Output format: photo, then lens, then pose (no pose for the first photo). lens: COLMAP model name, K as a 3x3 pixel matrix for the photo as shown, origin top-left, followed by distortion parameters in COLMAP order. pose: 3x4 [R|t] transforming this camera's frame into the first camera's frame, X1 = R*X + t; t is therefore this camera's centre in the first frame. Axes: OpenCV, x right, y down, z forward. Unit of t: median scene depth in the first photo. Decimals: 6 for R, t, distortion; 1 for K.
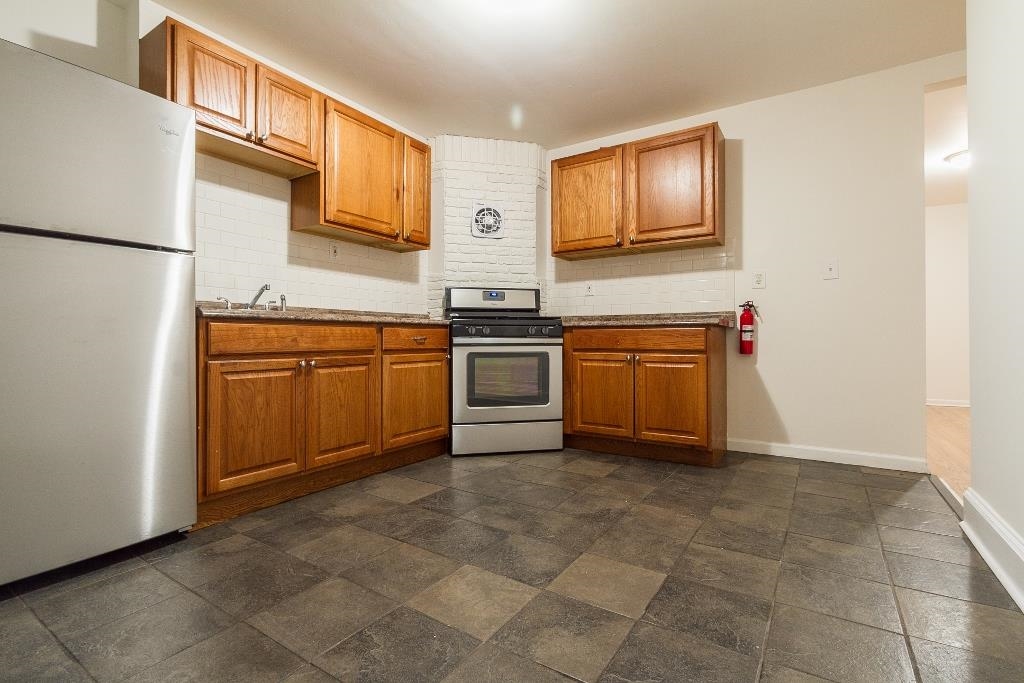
lens RADIAL K [[470.2, 0, 509.6], [0, 470.2, 336.2], [0, 0, 1]] dist [-0.001738, -0.000168]
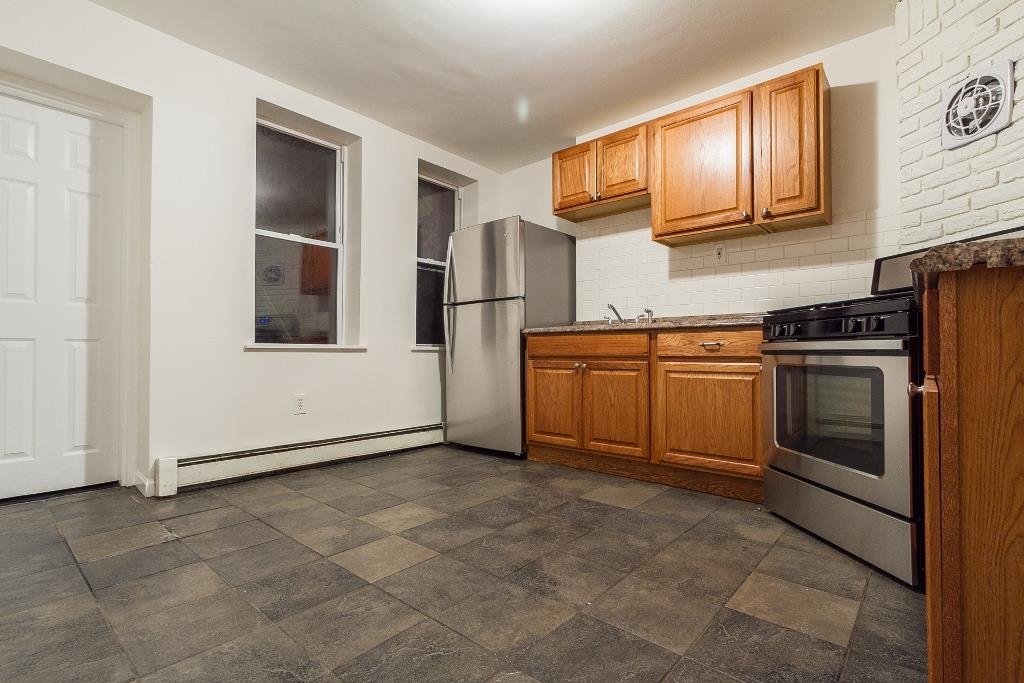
lens RADIAL K [[478.4, 0, 508.2], [0, 478.4, 345.5], [0, 0, 1]] dist [-0.001021, -0.000332]
pose [[-0.135495, -0.011375, -0.990713, 0.852757], [0.009222, 0.999876, -0.012741, 0.018162], [0.990735, -0.010863, -0.135373, 0.940822]]
